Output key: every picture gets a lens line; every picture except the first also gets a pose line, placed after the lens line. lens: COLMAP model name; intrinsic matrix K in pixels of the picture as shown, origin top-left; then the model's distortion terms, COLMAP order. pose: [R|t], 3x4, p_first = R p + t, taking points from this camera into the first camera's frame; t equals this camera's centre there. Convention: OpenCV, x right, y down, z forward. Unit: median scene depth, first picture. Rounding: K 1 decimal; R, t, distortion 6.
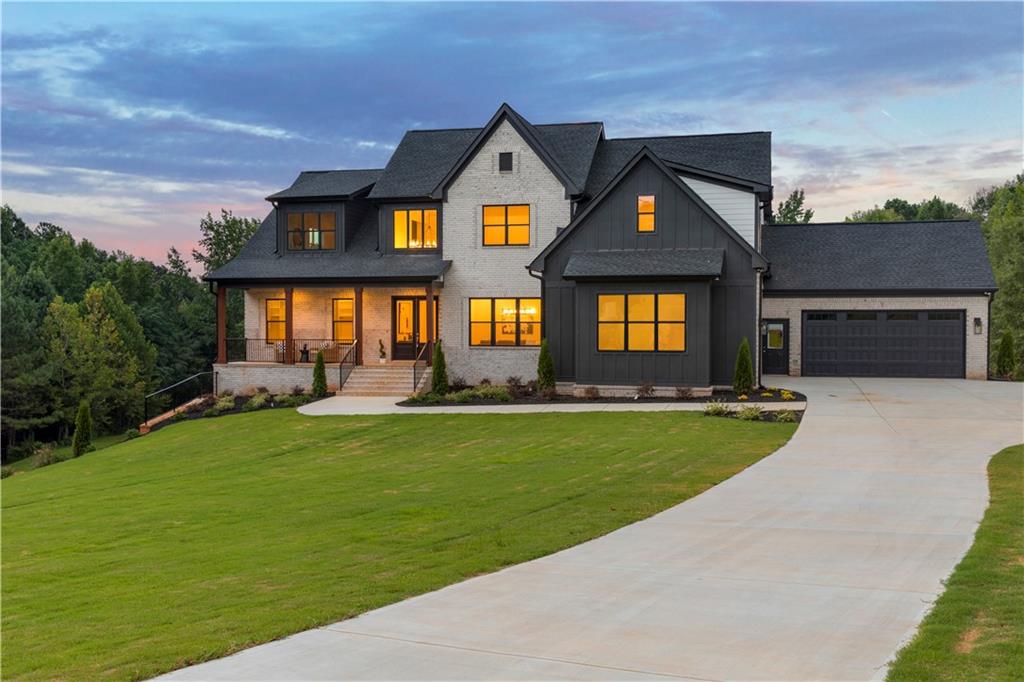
lens RADIAL K [[967.0, 0, 512.0], [0, 967.0, 341.0], [0, 0, 1]] dist [-0.006715, -0.005265]
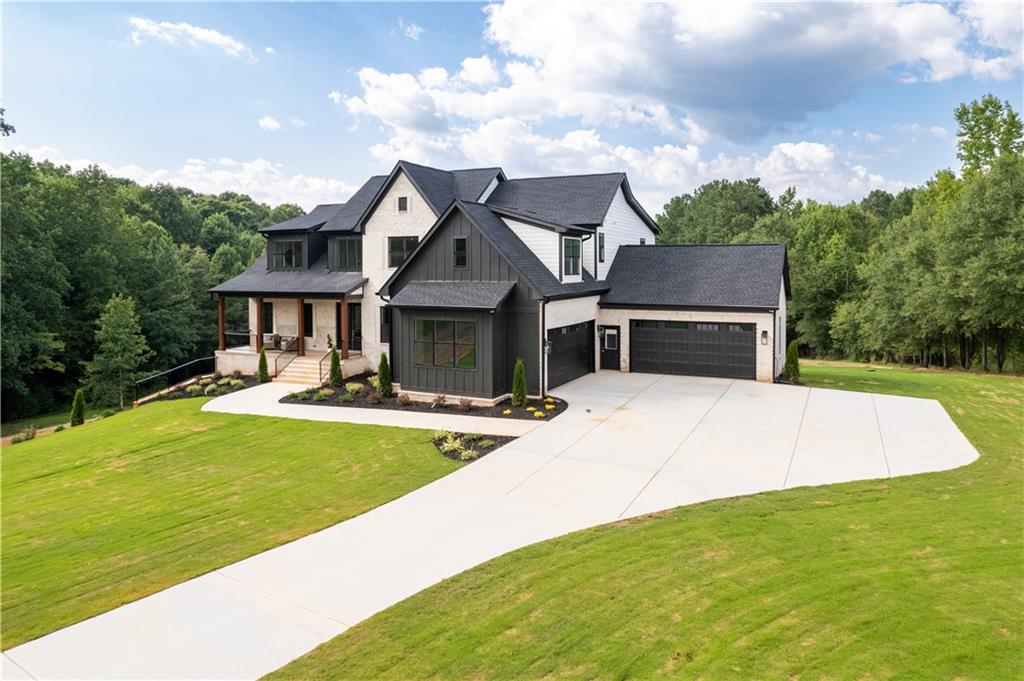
lens RADIAL K [[635.9, 0, 513.5], [0, 635.9, 309.9], [0, 0, 1]] dist [-0.063379, -0.000175]
pose [[0.986936, 0.005880, -0.161005, 0.283884], [0.000169, 0.999295, 0.037532, -0.074706], [0.161112, -0.037069, 0.986240, 0.173185]]
